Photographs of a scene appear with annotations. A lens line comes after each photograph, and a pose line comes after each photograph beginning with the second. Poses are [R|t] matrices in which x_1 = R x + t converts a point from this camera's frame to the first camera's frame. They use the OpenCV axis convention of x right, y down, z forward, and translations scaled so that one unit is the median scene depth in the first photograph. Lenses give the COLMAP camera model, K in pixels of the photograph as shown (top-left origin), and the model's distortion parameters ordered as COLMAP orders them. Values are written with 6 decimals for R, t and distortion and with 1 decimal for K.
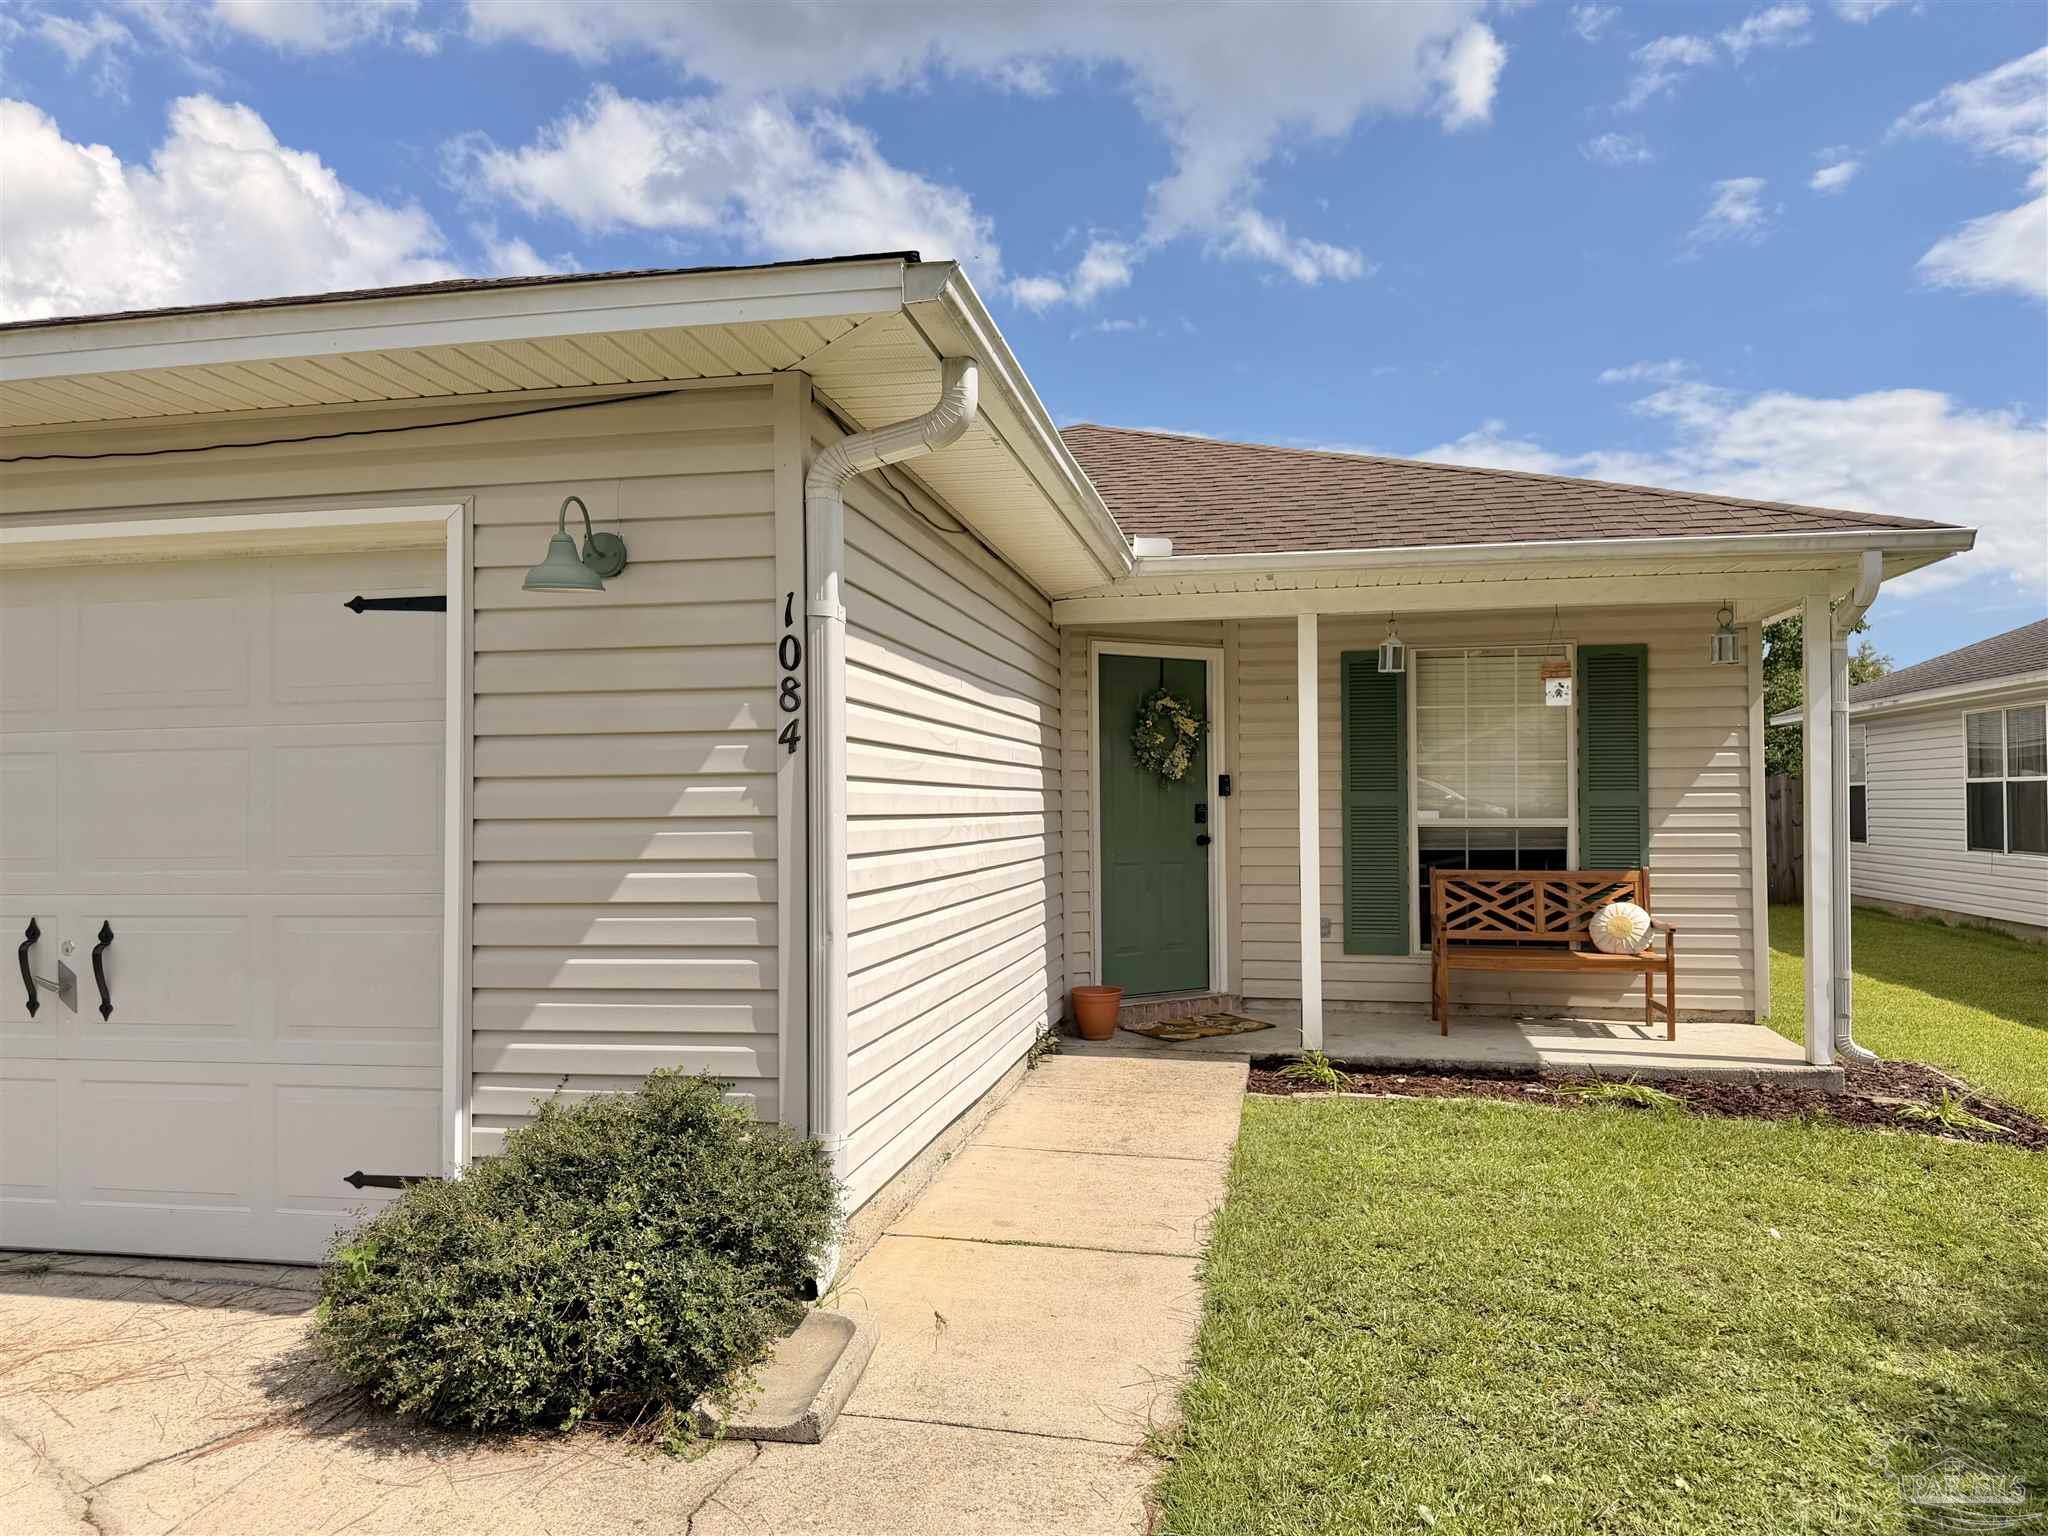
lens RADIAL K [[1445.0, 0, 1024.4], [0, 1445.0, 780.2], [0, 0, 1]] dist [0.155744, -0.269859]
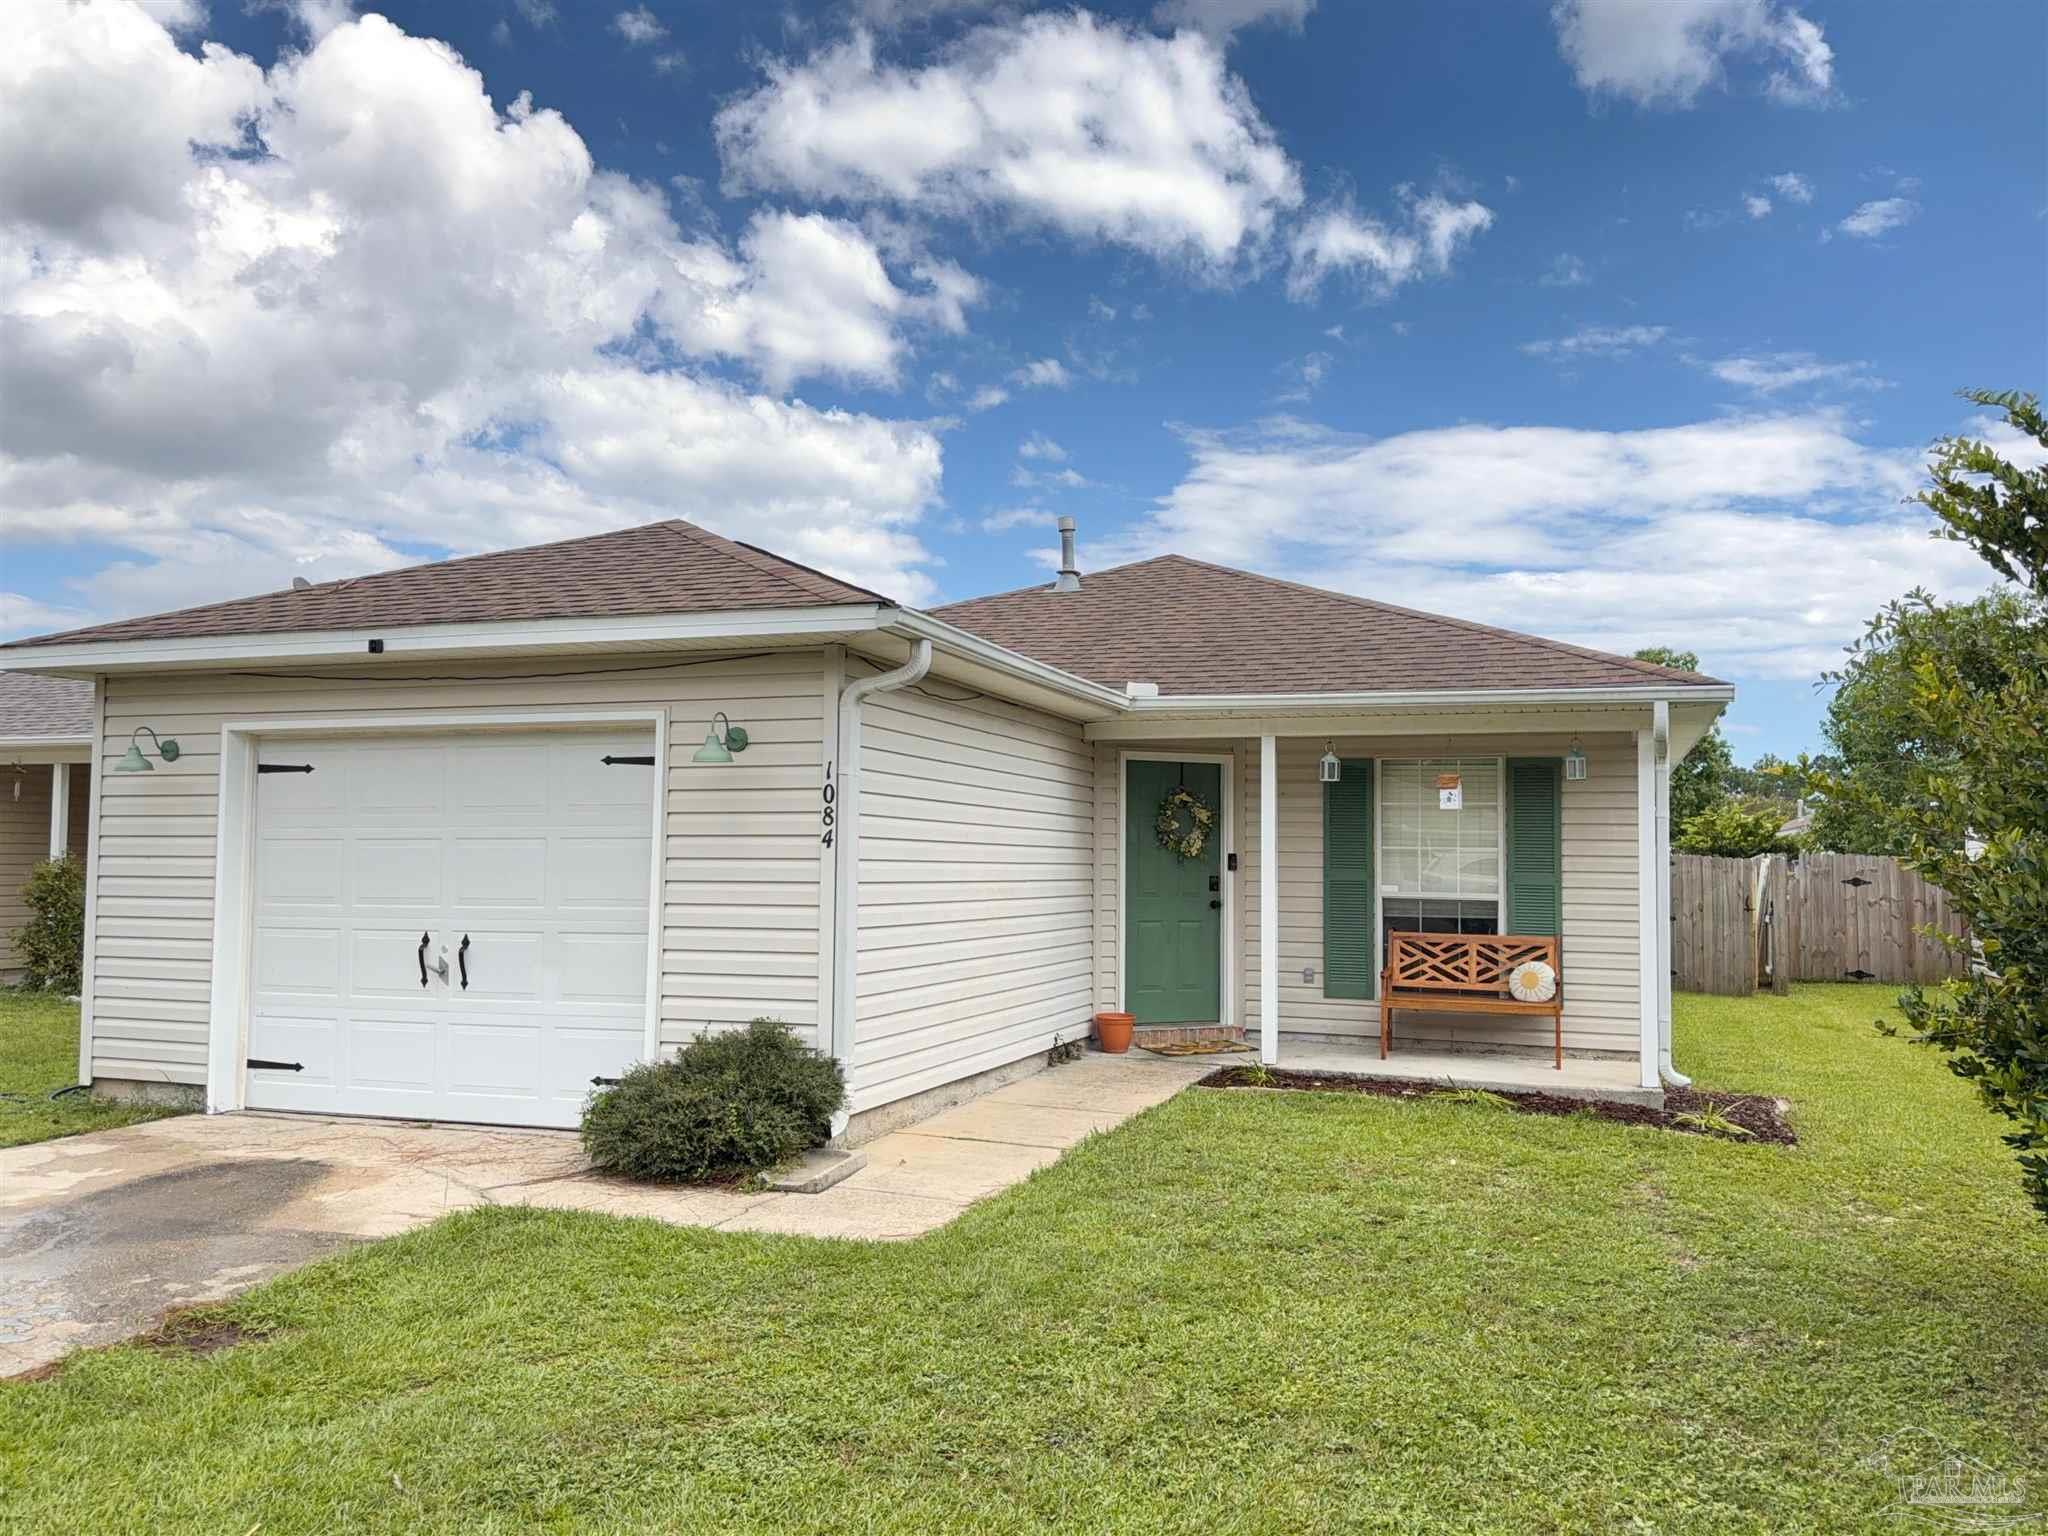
lens RADIAL K [[1576.1, 0, 1024.0], [0, 1576.1, 768.0], [0, 0, 1]] dist [0.144016, -0.250676]
pose [[0.988316, 0.009225, -0.152142, 0.193969], [-0.015887, 0.998965, -0.042631, -0.019137], [0.151591, 0.044550, 0.987439, -0.472031]]
